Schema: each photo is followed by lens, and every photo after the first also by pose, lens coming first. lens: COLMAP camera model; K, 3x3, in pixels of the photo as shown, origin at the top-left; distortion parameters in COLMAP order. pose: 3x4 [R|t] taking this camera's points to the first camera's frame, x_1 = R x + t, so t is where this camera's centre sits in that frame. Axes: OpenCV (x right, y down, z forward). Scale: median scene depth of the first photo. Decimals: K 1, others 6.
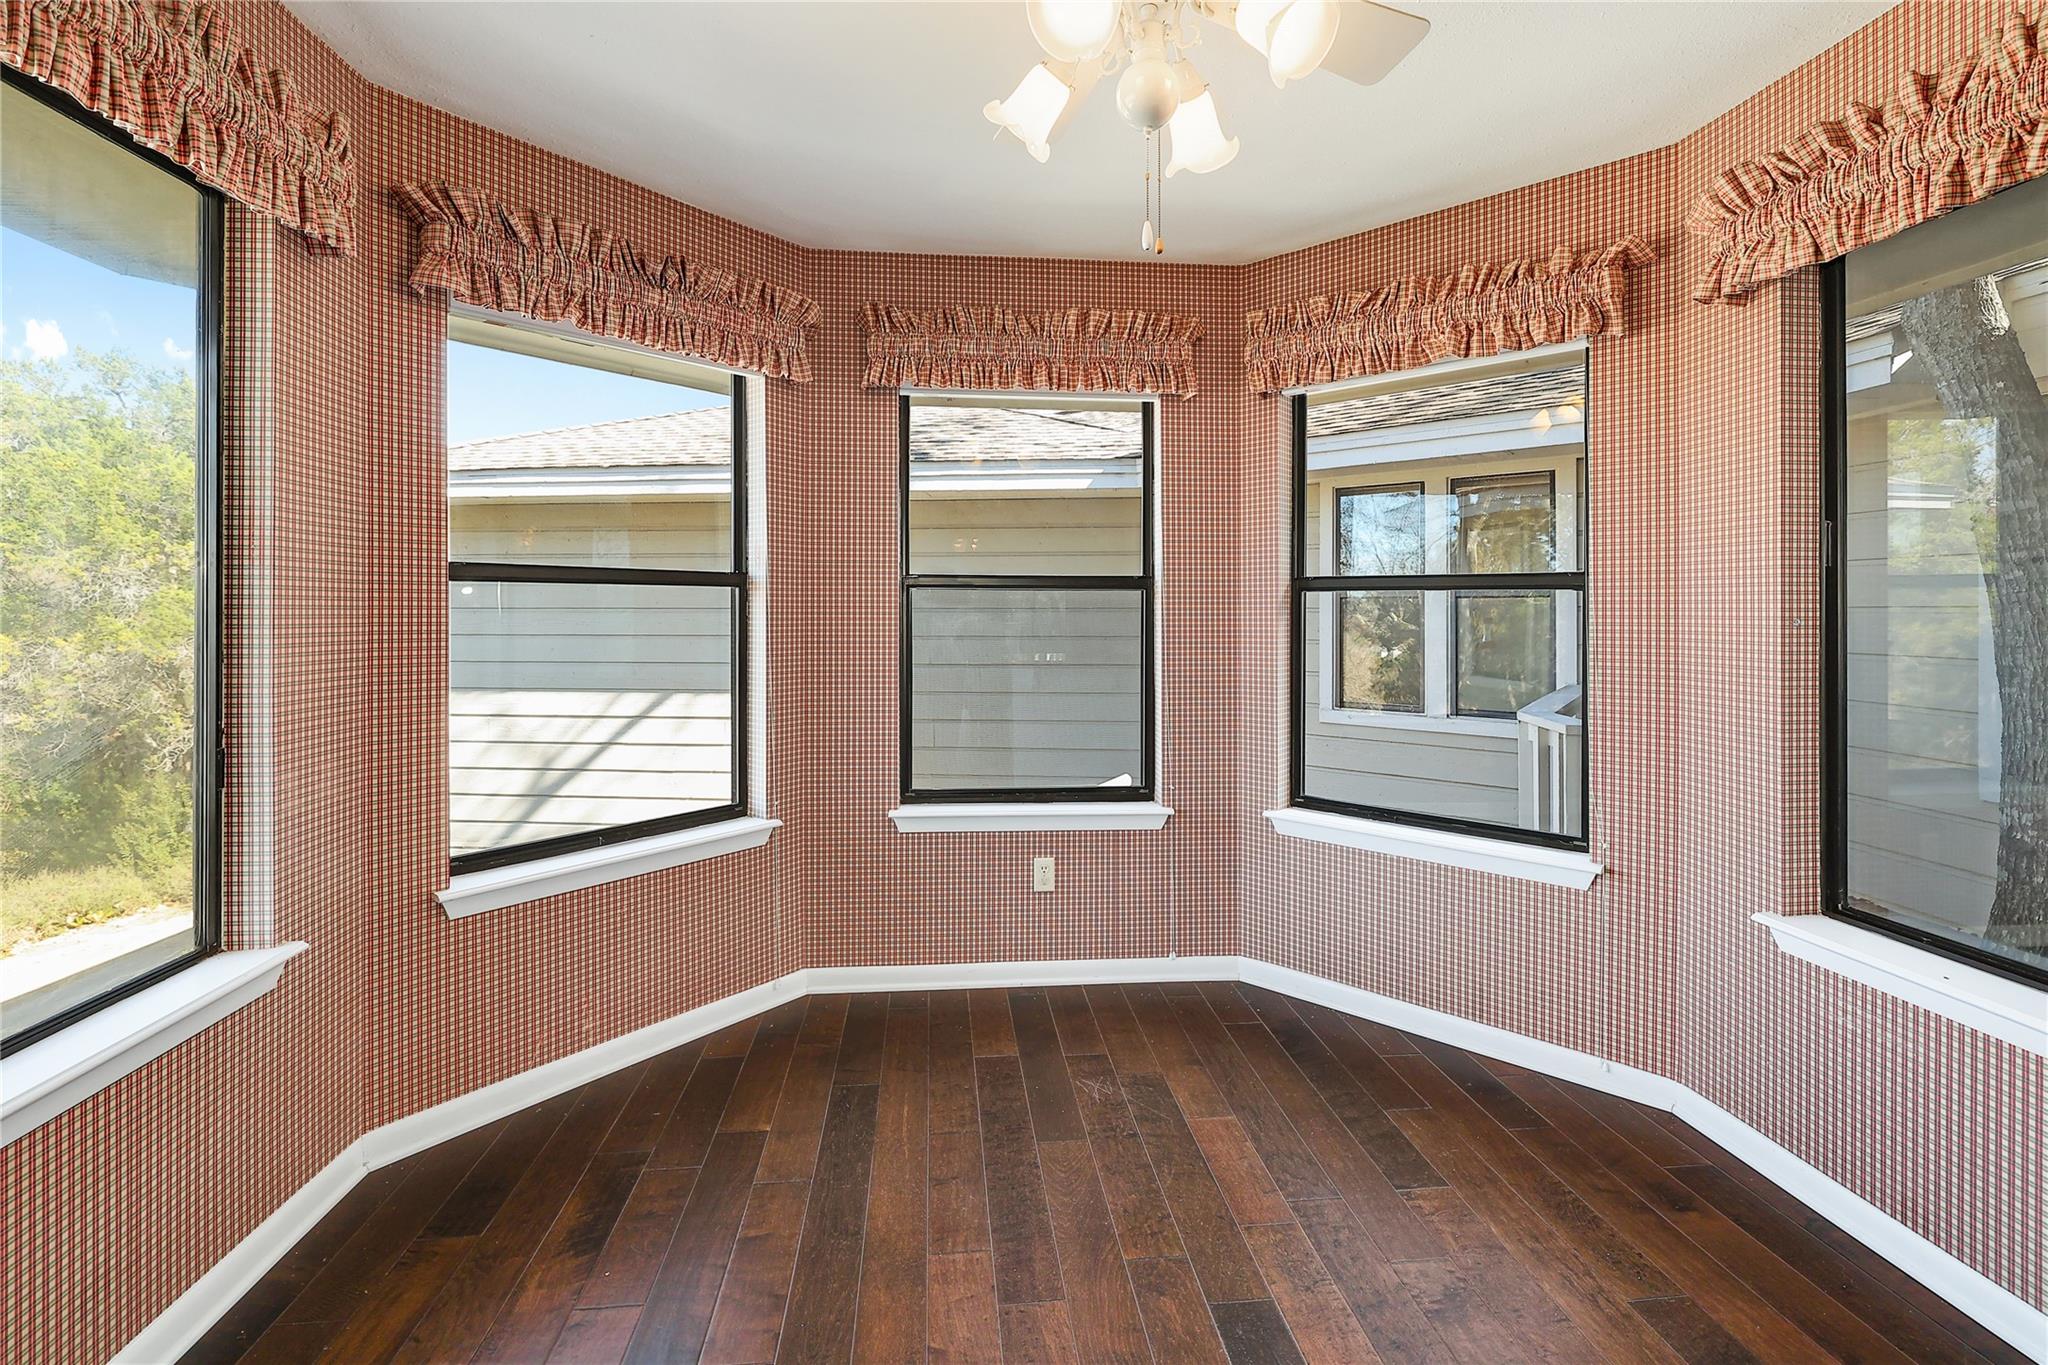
lens RADIAL K [[907.5, 0, 1017.8], [0, 907.5, 594.2], [0, 0, 1]] dist [-0.001113, -0.000024]
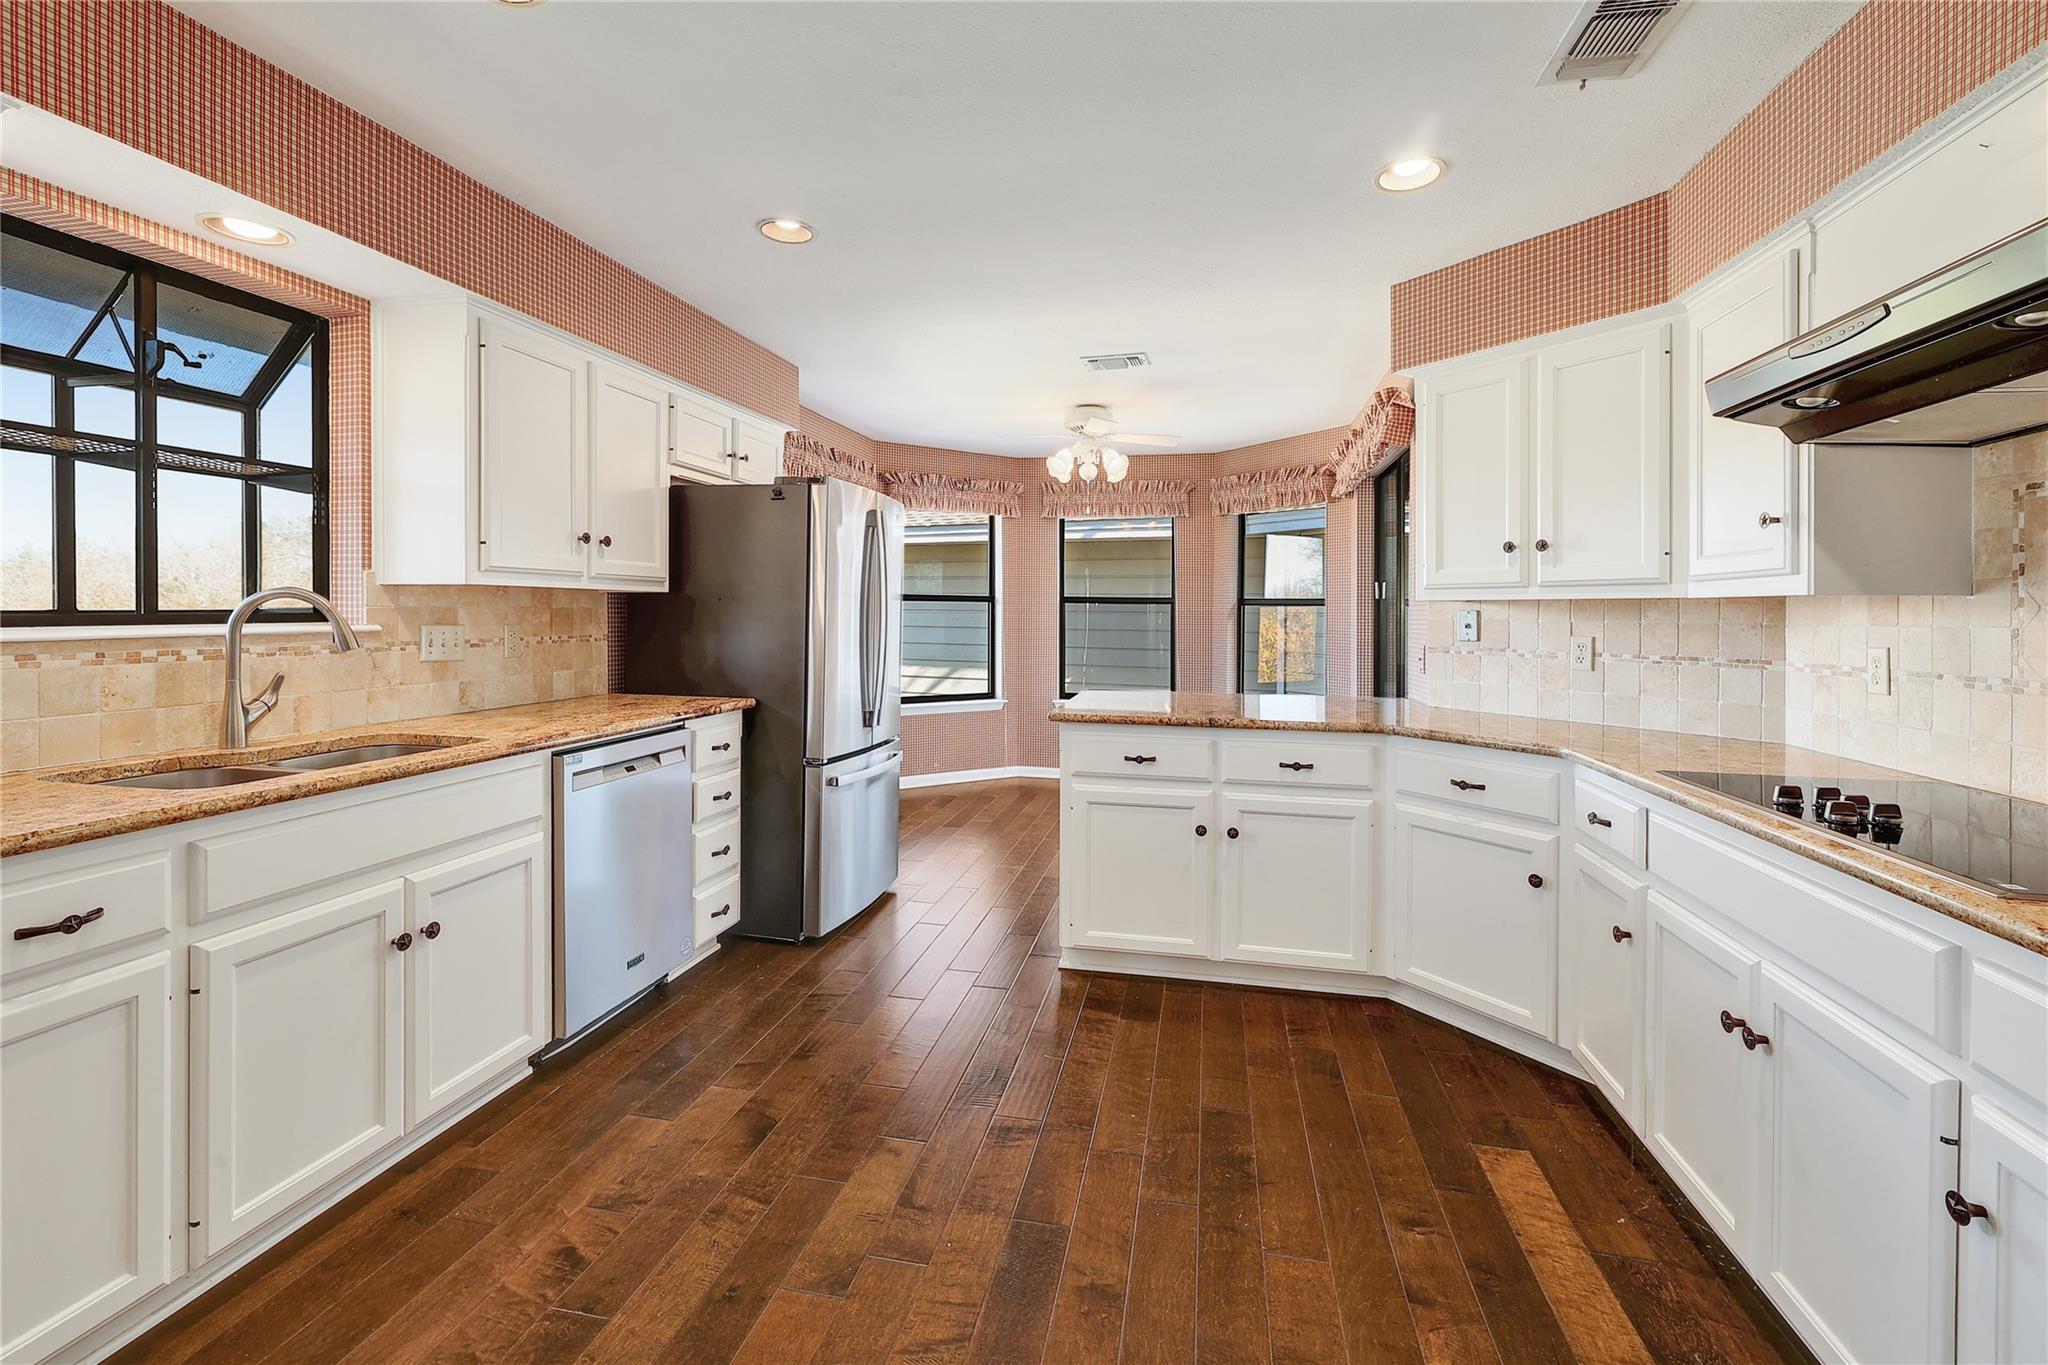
lens RADIAL K [[907.5, 0, 1017.8], [0, 907.5, 594.2], [0, 0, 1]] dist [-0.001113, -0.000024]
pose [[0.961089, 0.001058, -0.276236, 0.409132], [-0.000723, 0.999999, 0.001315, -0.032826], [0.276237, -0.001064, 0.961089, -1.241836]]
